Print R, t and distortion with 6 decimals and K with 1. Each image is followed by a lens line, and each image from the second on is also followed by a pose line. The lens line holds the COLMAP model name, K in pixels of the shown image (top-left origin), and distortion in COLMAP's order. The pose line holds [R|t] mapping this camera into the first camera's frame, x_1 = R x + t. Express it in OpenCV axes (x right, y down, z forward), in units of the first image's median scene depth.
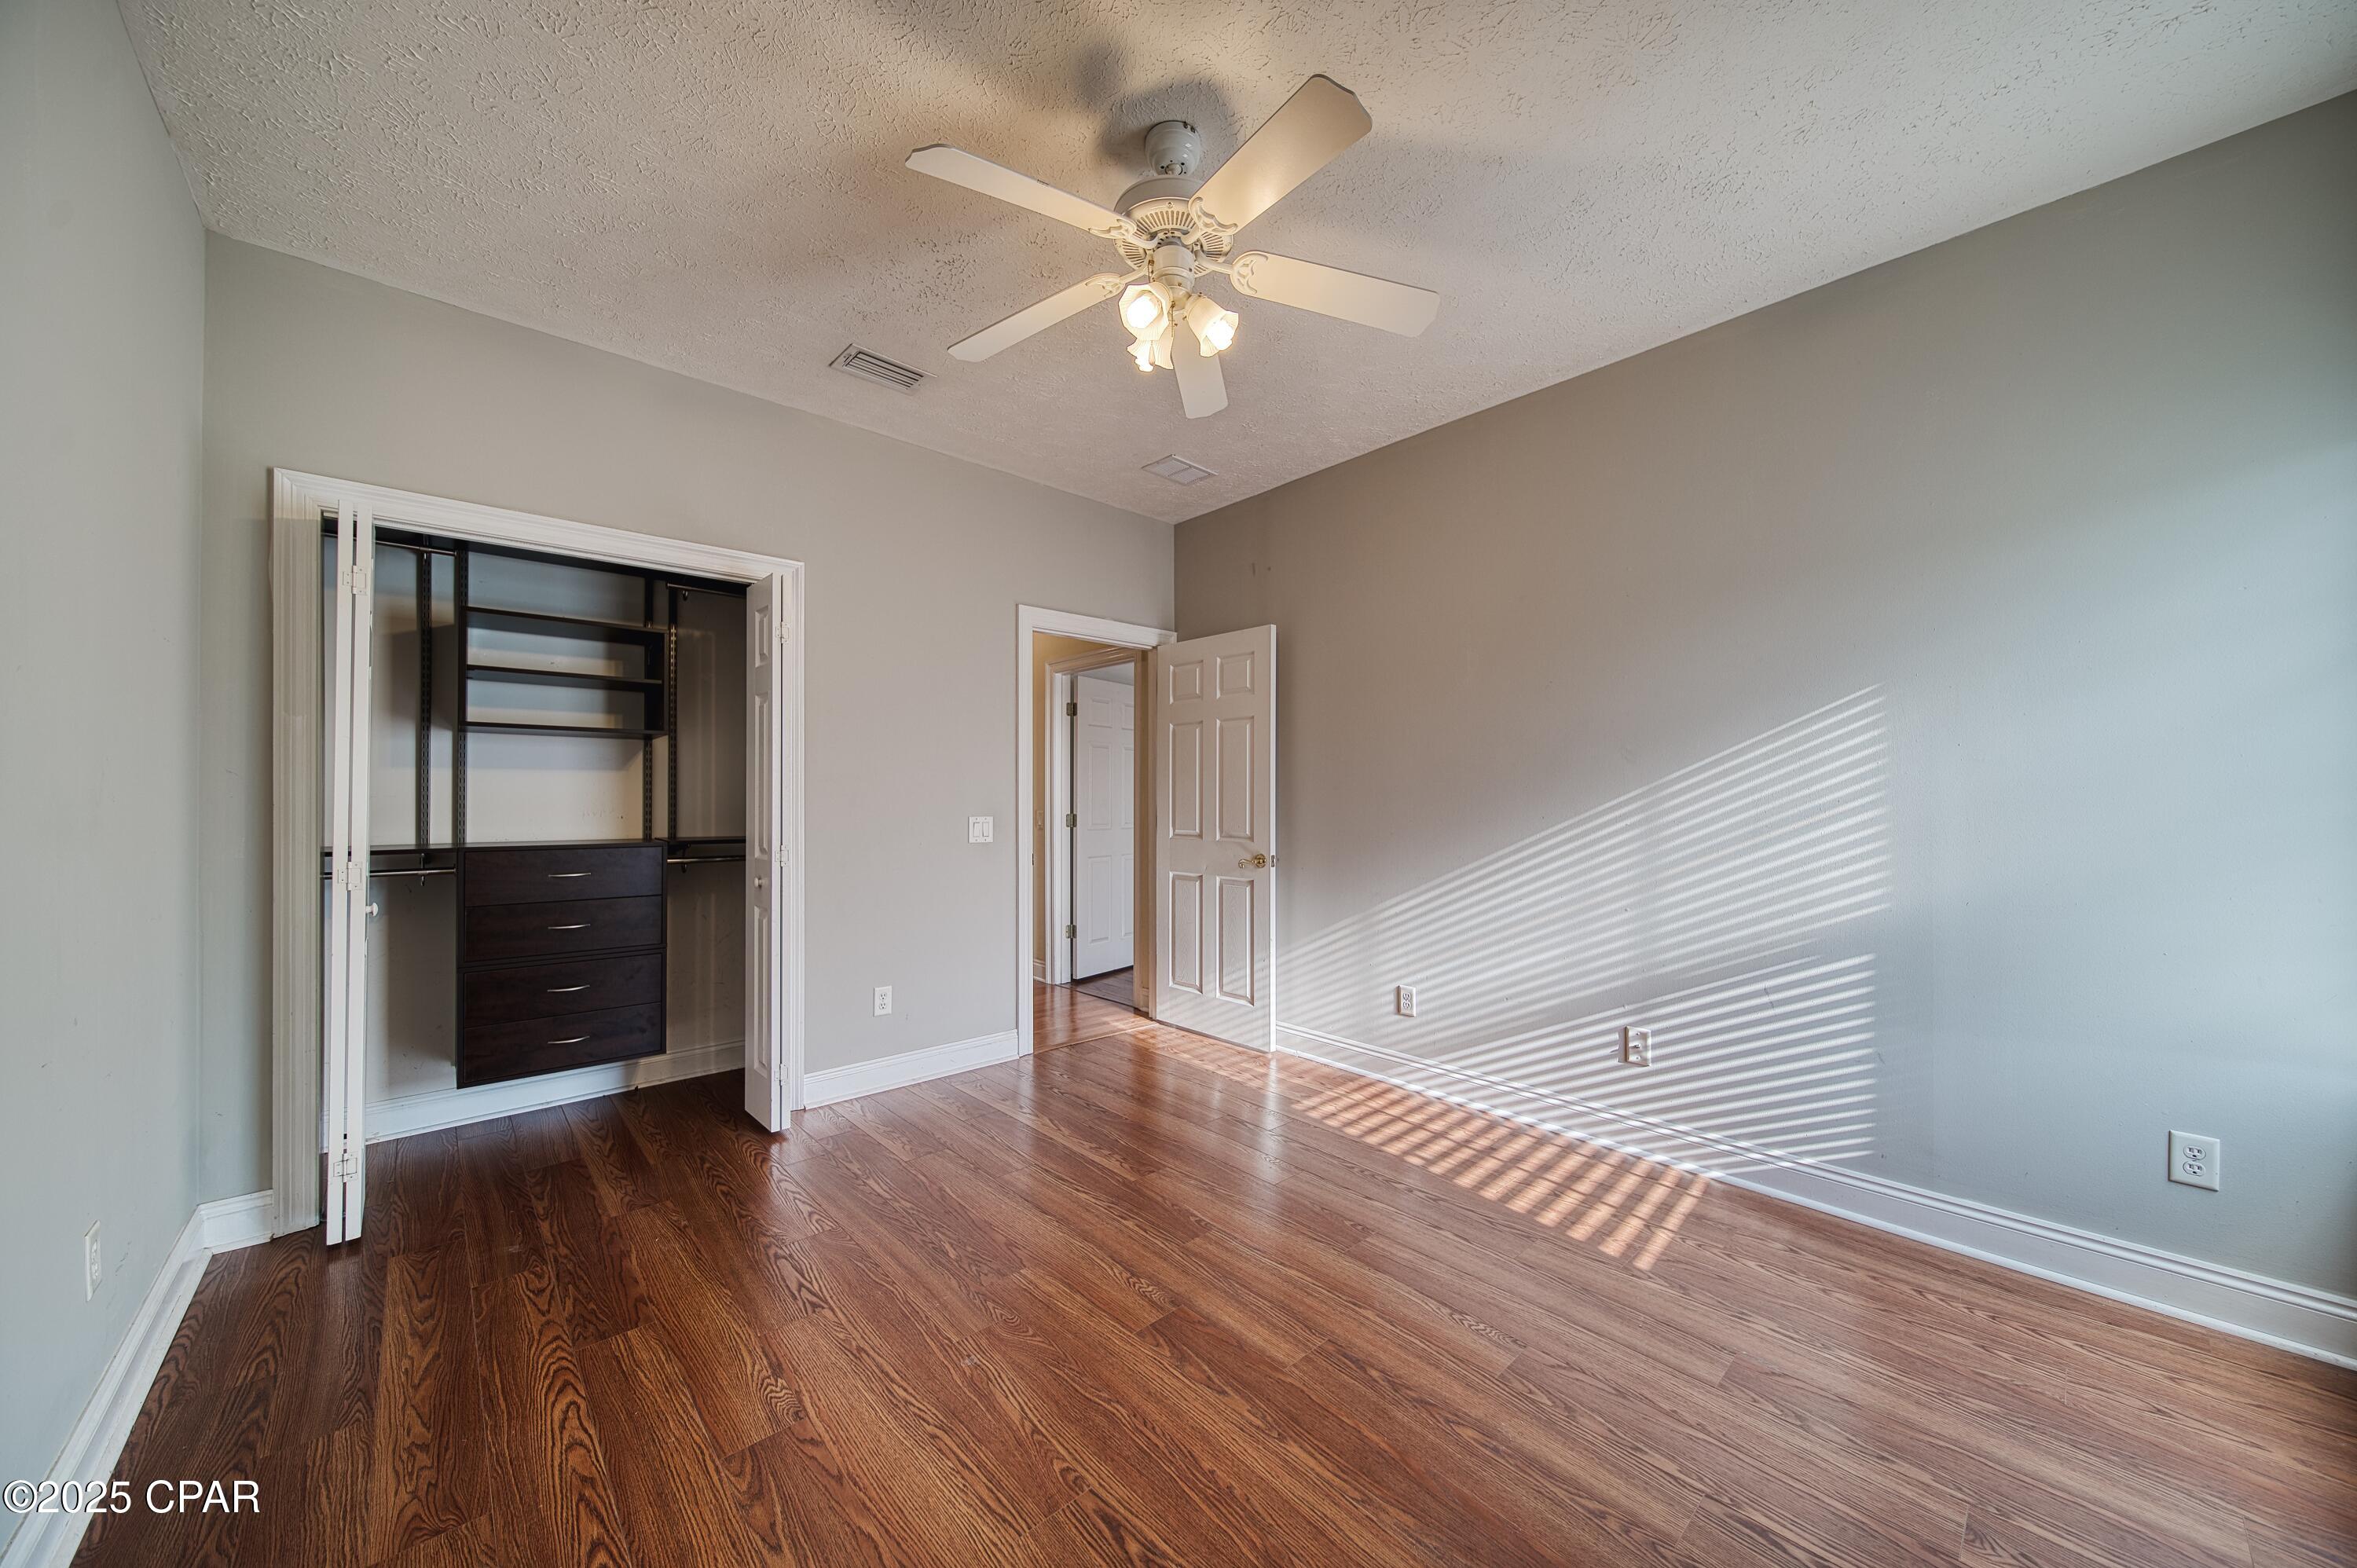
lens RADIAL K [[826.6, 0, 1192.8], [0, 826.6, 798.5], [0, 0, 1]] dist [-0.000608, -0.000264]
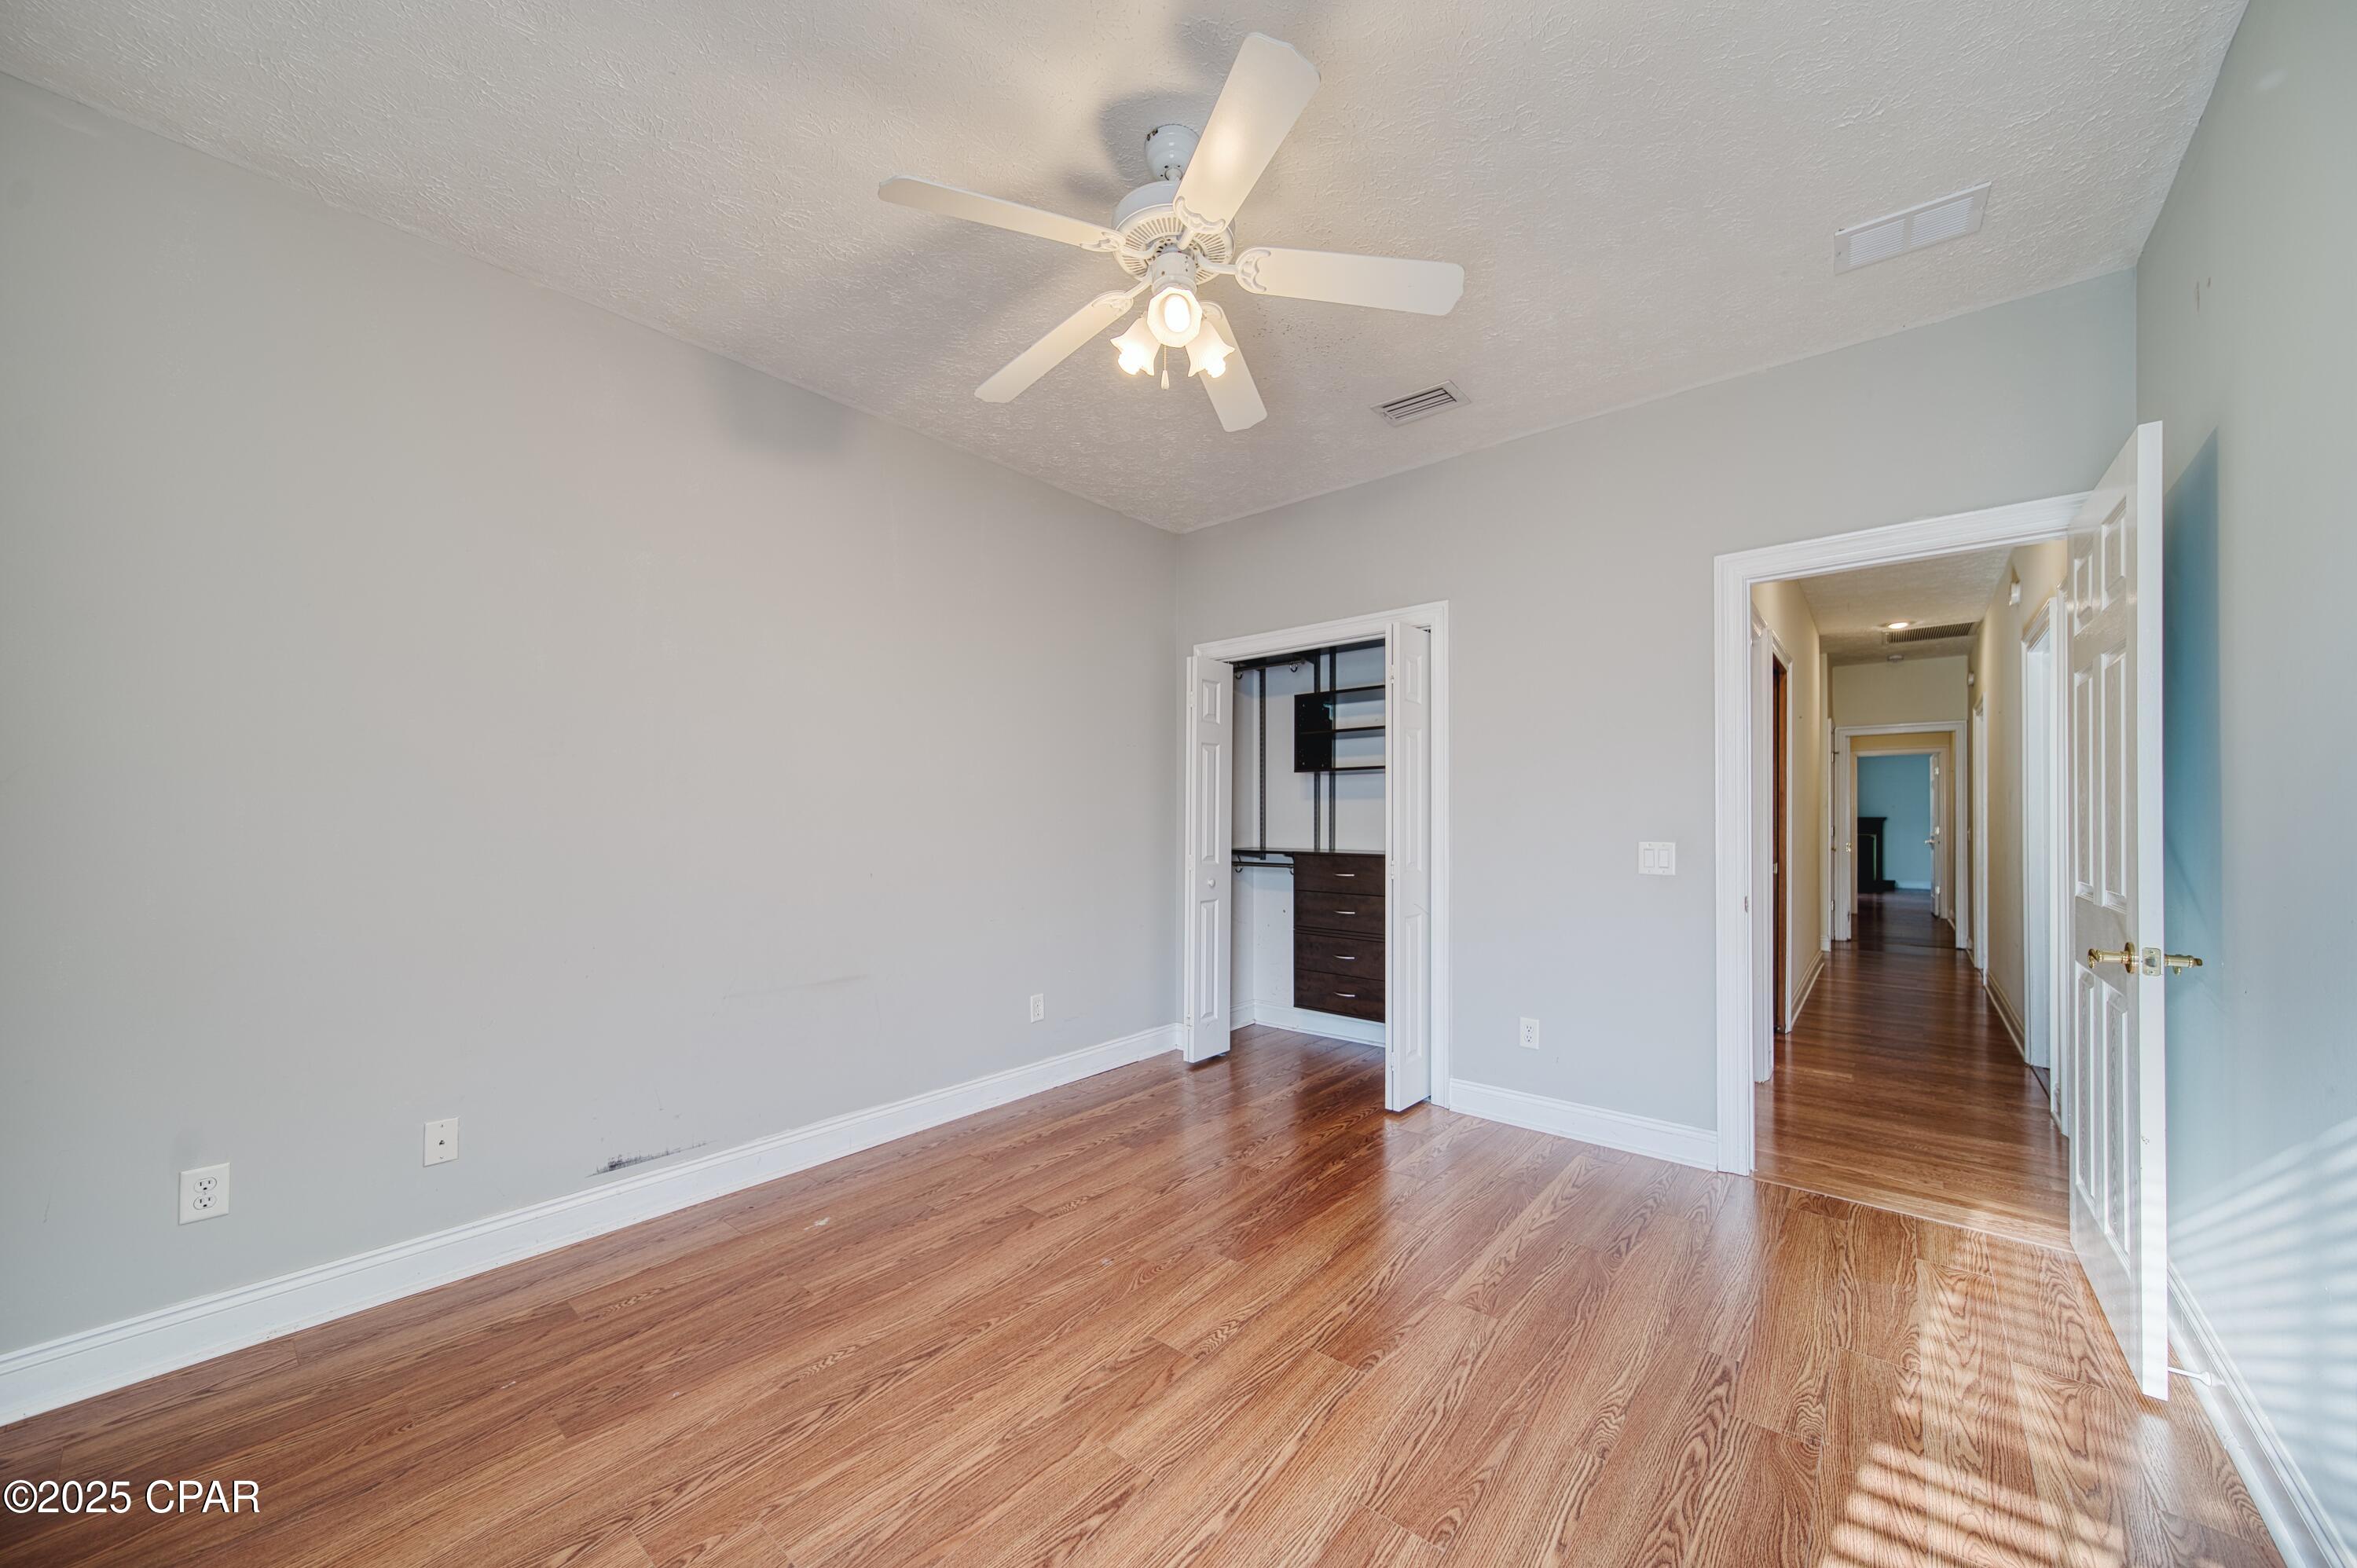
lens RADIAL K [[833.4, 0, 1179.7], [0, 833.4, 811.9], [0, 0, 1]] dist [0.000554, -0.000004]
pose [[0.126100, -0.009008, -0.991977, 0.654173], [0.000946, 0.999959, -0.008961, -0.000299], [0.992017, 0.000192, 0.126104, 0.606693]]
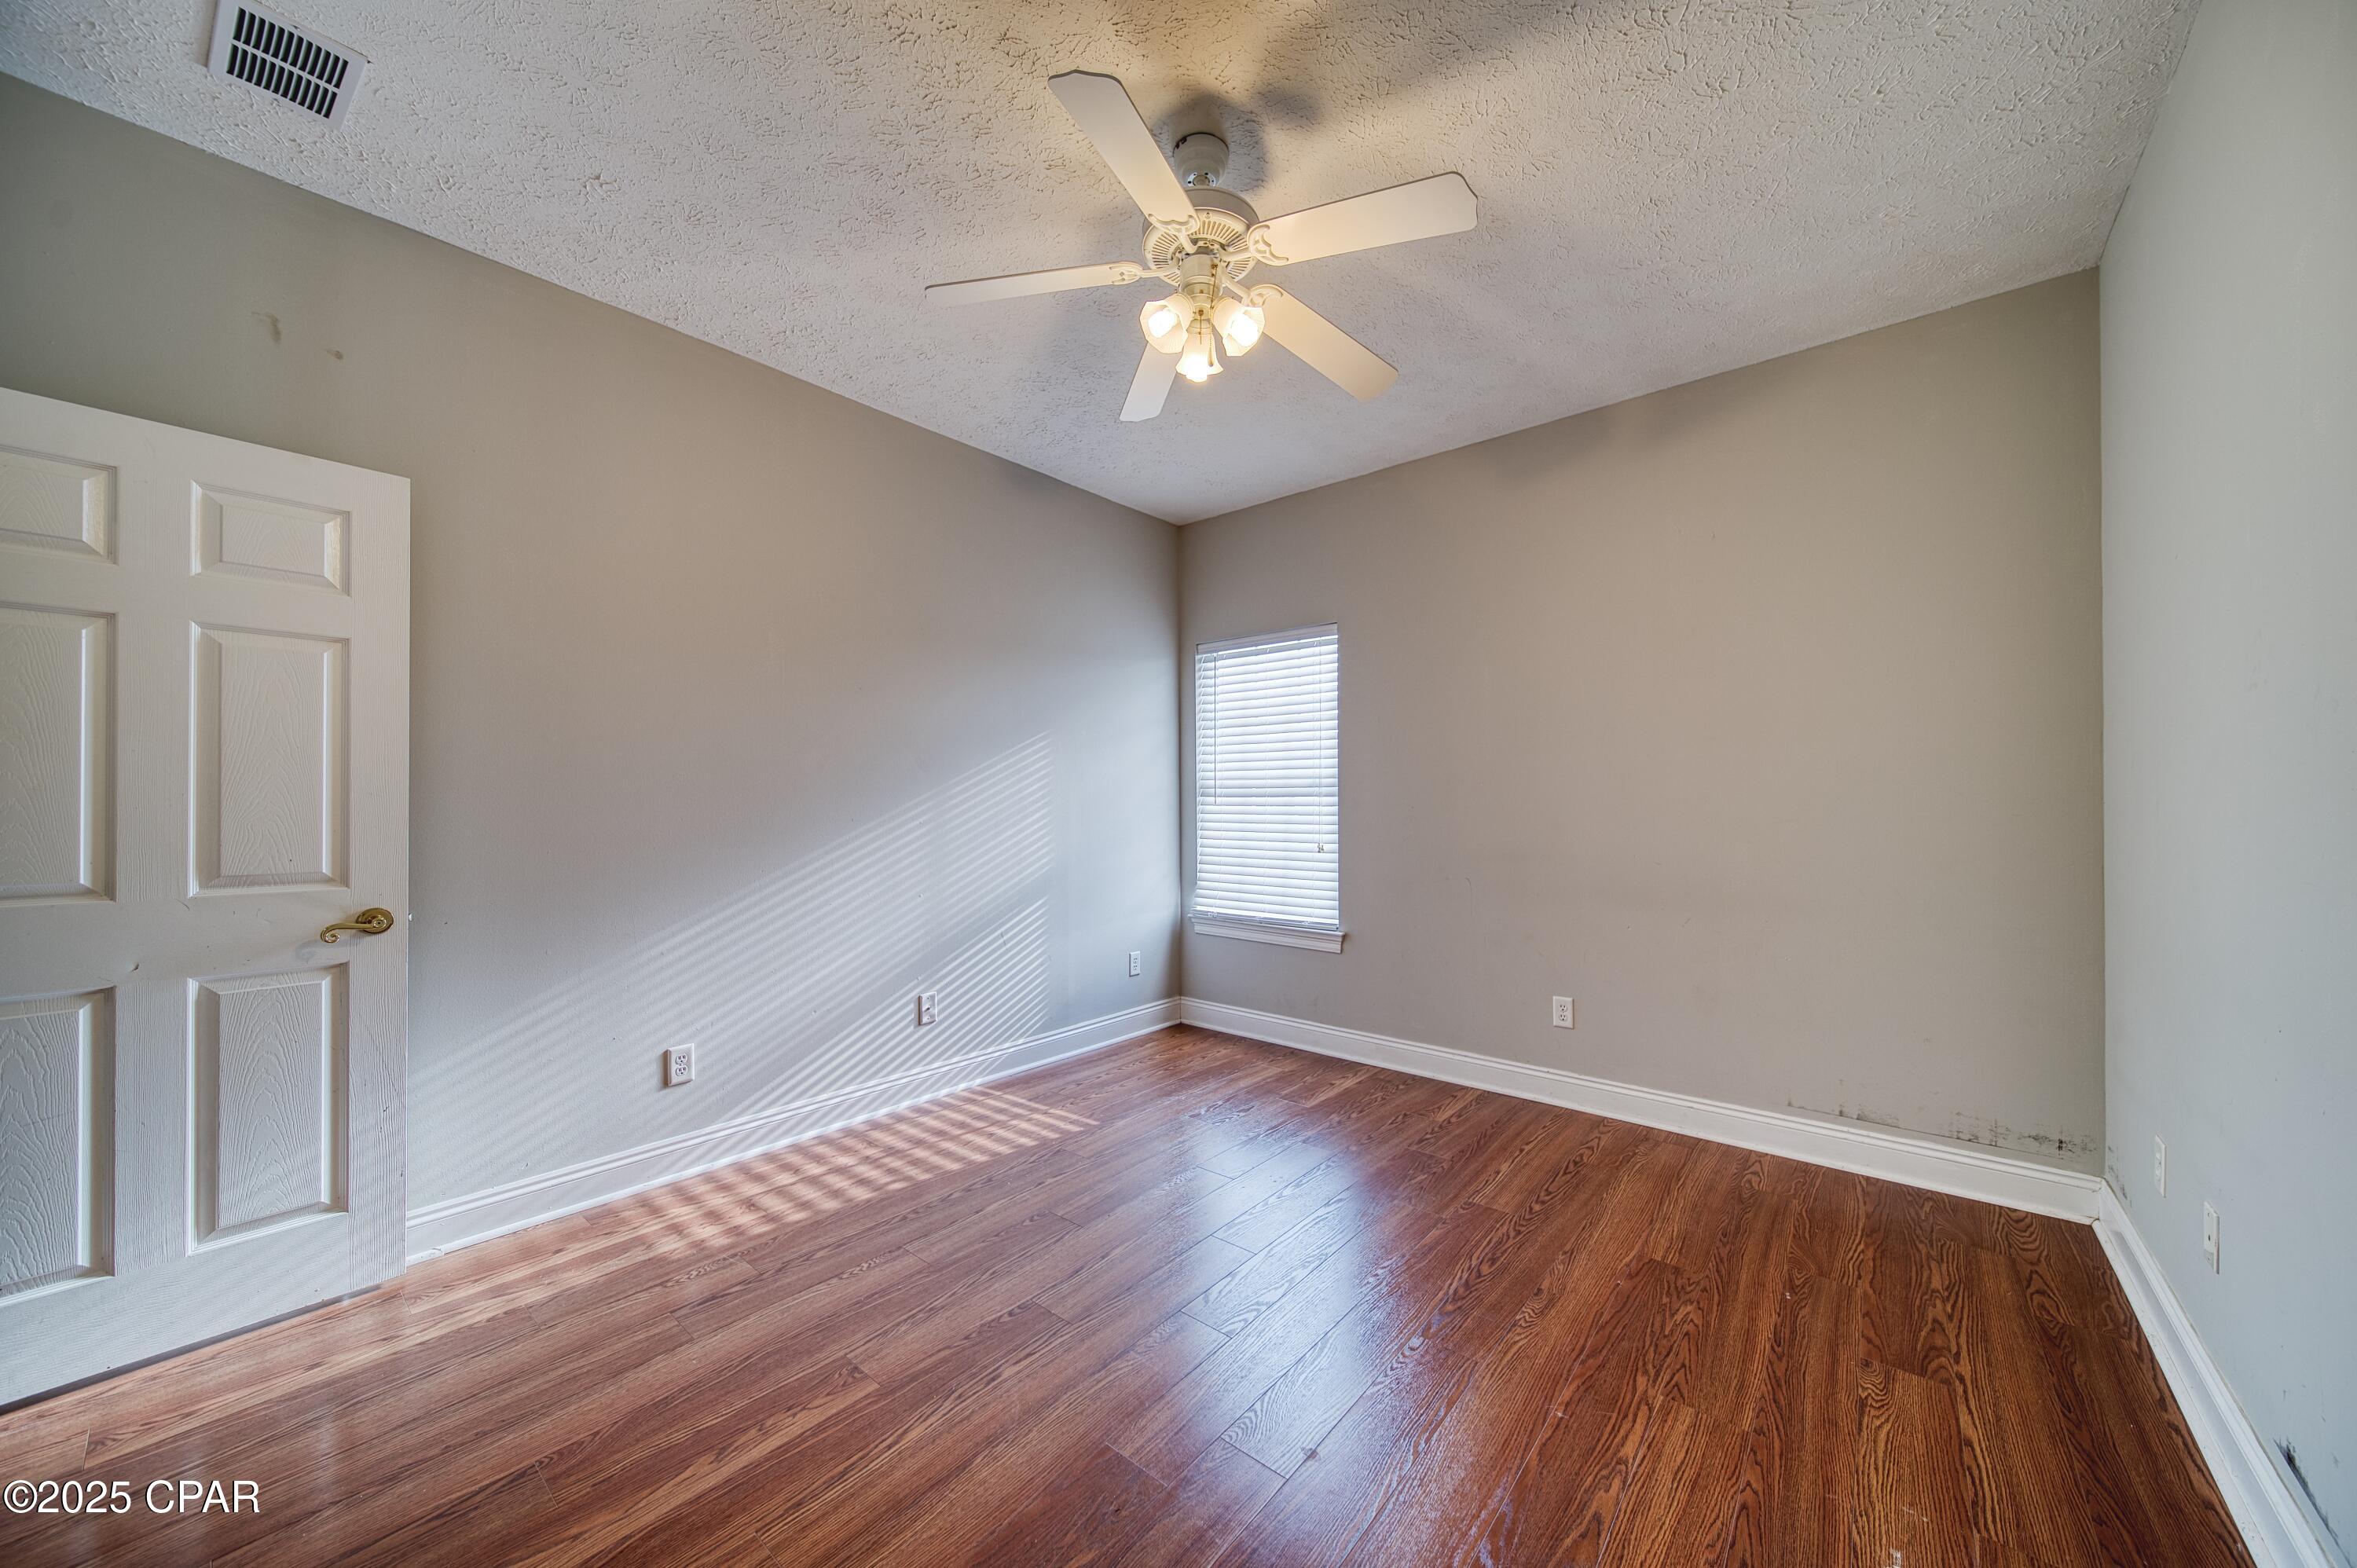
lens RADIAL K [[840.3, 0, 1188.4], [0, 840.3, 793.4], [0, 0, 1]] dist [-0.000269, -0.000401]
pose [[-0.136755, 0.008503, 0.990568, -0.716771], [0.000271, 0.999963, -0.008546, 0.001389], [-0.990605, -0.000900, -0.136753, 0.796390]]
